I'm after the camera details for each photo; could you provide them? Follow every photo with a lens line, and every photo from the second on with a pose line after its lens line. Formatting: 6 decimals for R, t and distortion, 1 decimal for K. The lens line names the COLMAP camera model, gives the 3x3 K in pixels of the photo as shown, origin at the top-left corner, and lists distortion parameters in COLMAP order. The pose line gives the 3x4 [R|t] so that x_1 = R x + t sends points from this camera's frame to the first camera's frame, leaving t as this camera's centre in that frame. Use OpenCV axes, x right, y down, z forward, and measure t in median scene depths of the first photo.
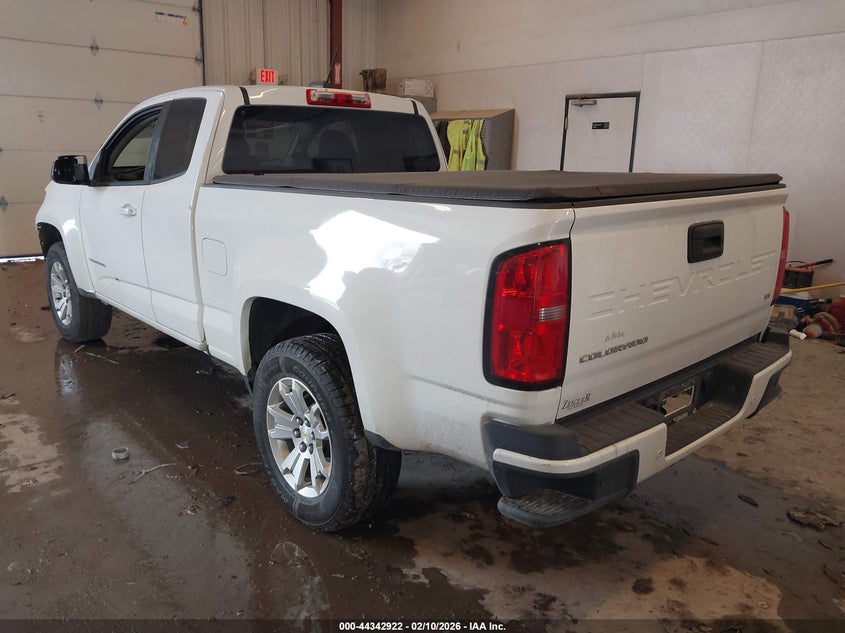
lens RADIAL K [[686.3, 0, 421.4], [0, 686.3, 329.5], [0, 0, 1]] dist [0.004353, 0.001434]
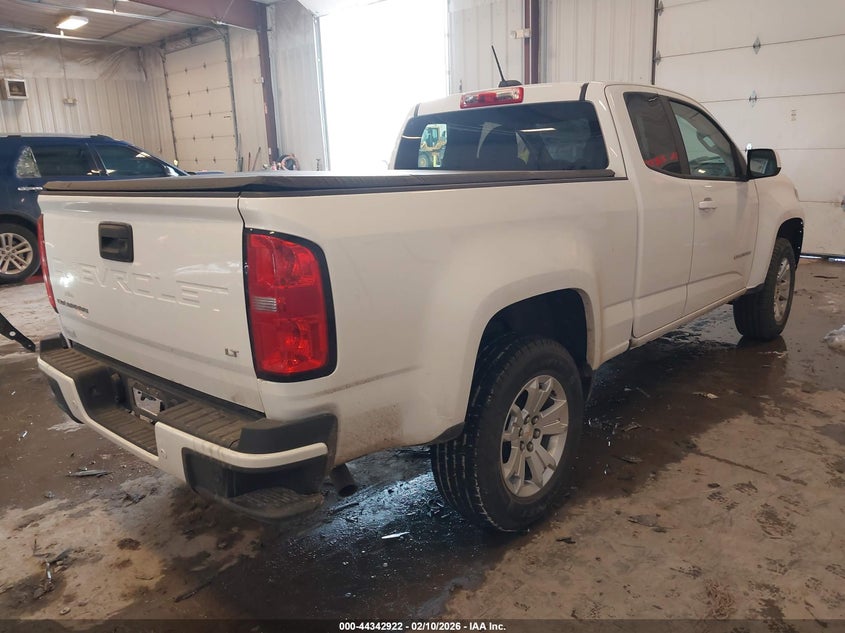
lens RADIAL K [[681.0, 0, 422.5], [0, 681.0, 316.5], [0, 0, 1]] dist [-0.002826, -0.001437]
pose [[0.066037, 0.211255, -0.975198, 1.239266], [-0.221627, 0.956024, 0.192093, -0.271328], [0.972893, 0.203445, 0.109952, 1.161718]]
